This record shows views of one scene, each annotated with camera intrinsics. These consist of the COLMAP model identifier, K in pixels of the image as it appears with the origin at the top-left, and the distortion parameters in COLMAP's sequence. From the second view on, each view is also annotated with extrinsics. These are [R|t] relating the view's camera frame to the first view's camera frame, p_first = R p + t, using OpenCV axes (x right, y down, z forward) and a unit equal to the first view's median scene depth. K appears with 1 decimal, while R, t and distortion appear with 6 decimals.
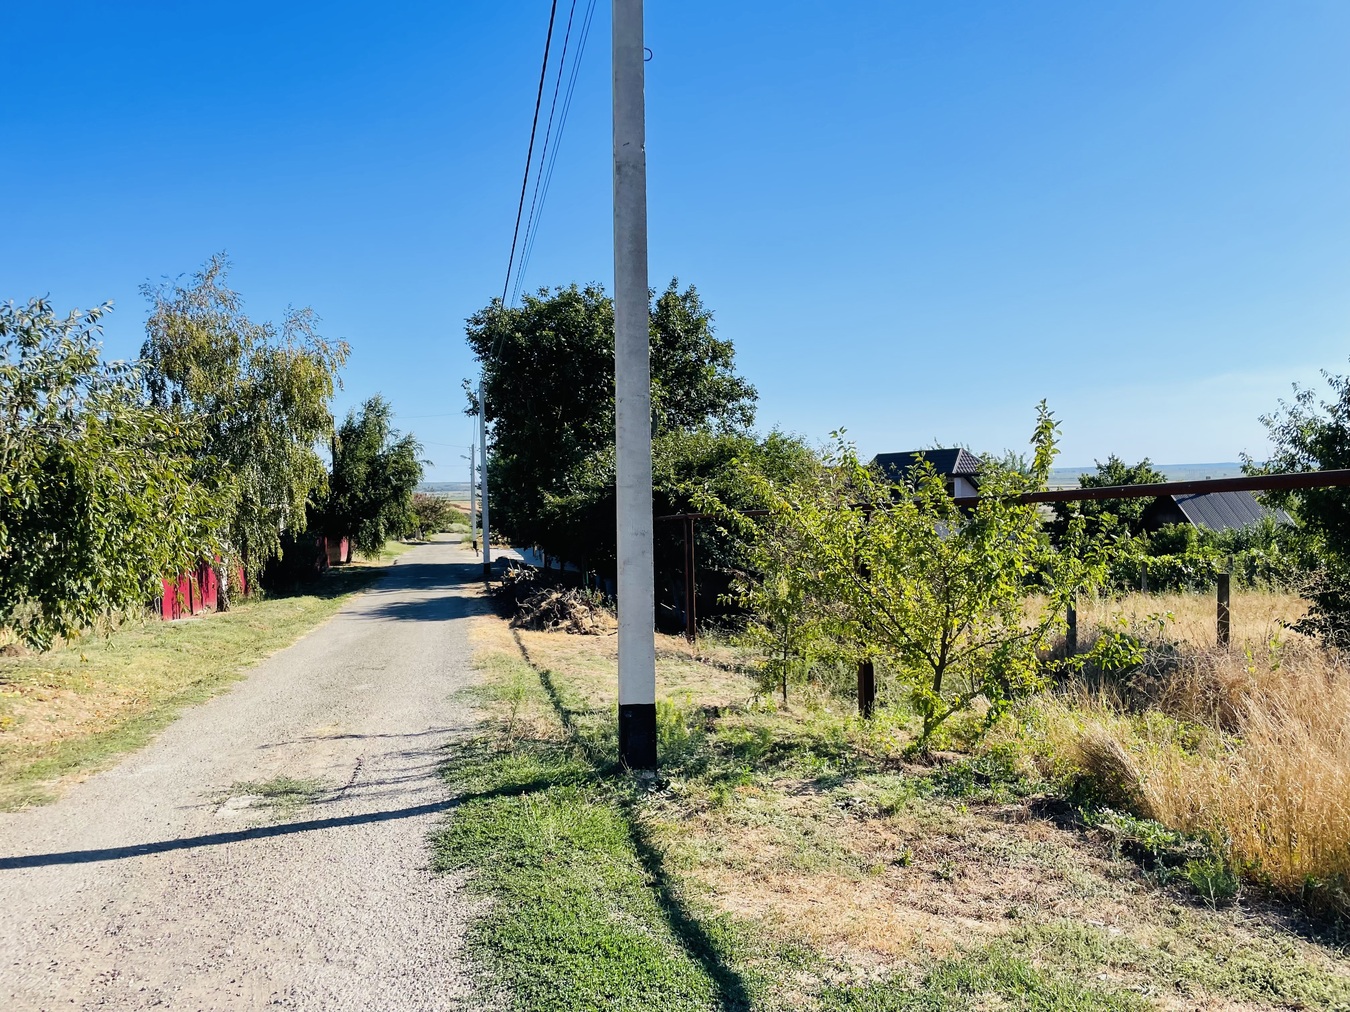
lens RADIAL K [[1038.5, 0, 660.5], [0, 1038.5, 445.7], [0, 0, 1]] dist [0.083789, -0.102147]
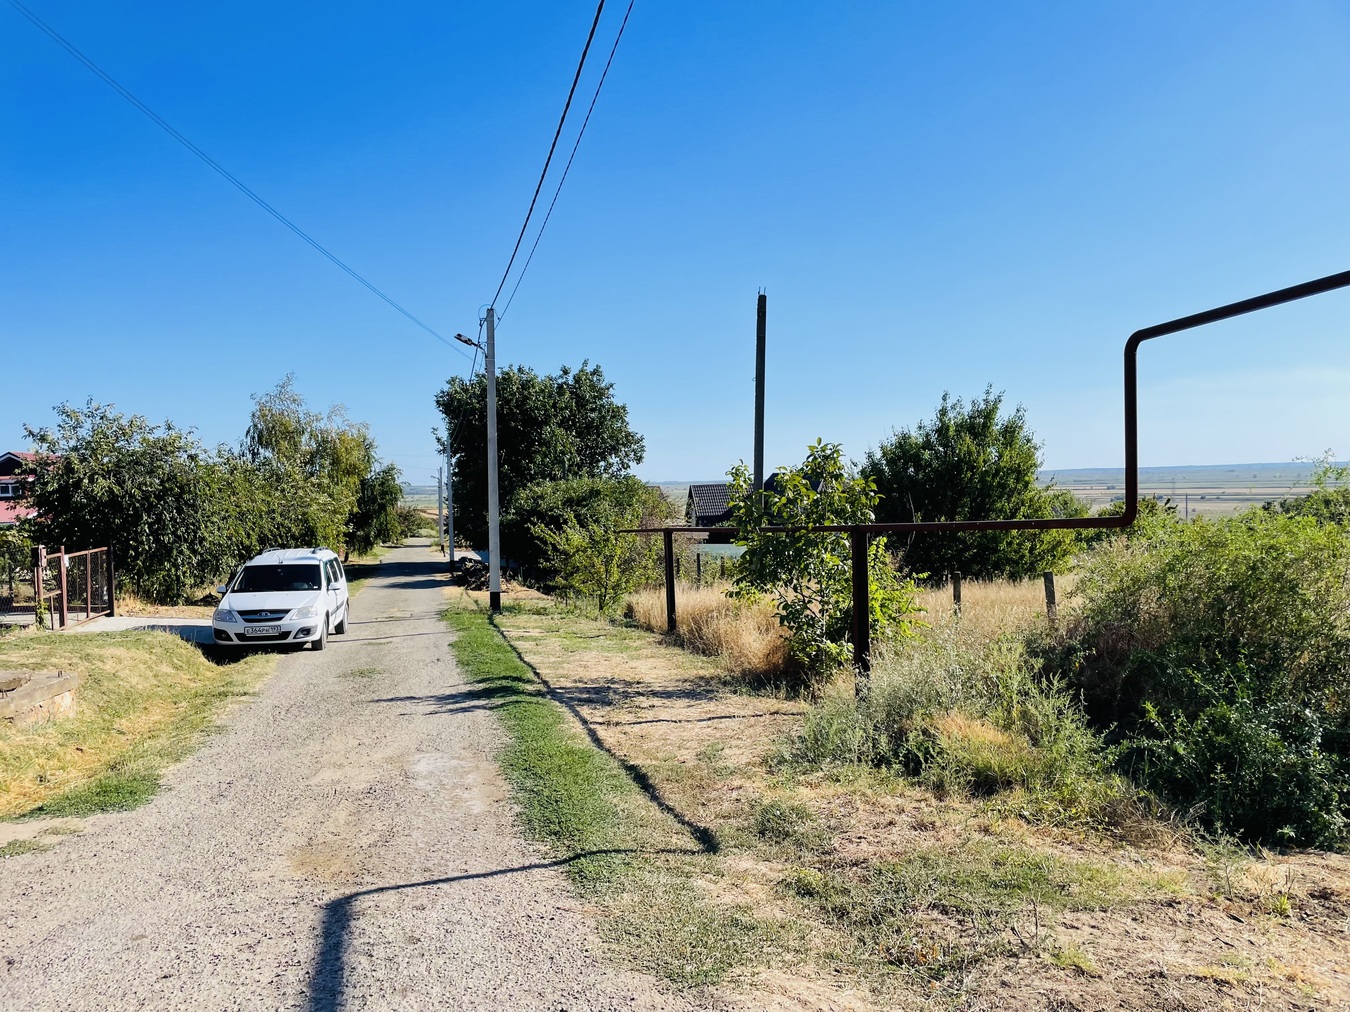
lens RADIAL K [[1038.5, 0, 665.1], [0, 1038.5, 506.6], [0, 0, 1]] dist [0.083789, -0.102147]
pose [[0.999348, 0.006305, 0.035560, 0.067017], [-0.008179, 0.998571, 0.052819, -0.034257], [-0.035176, -0.053075, 0.997971, -0.388871]]
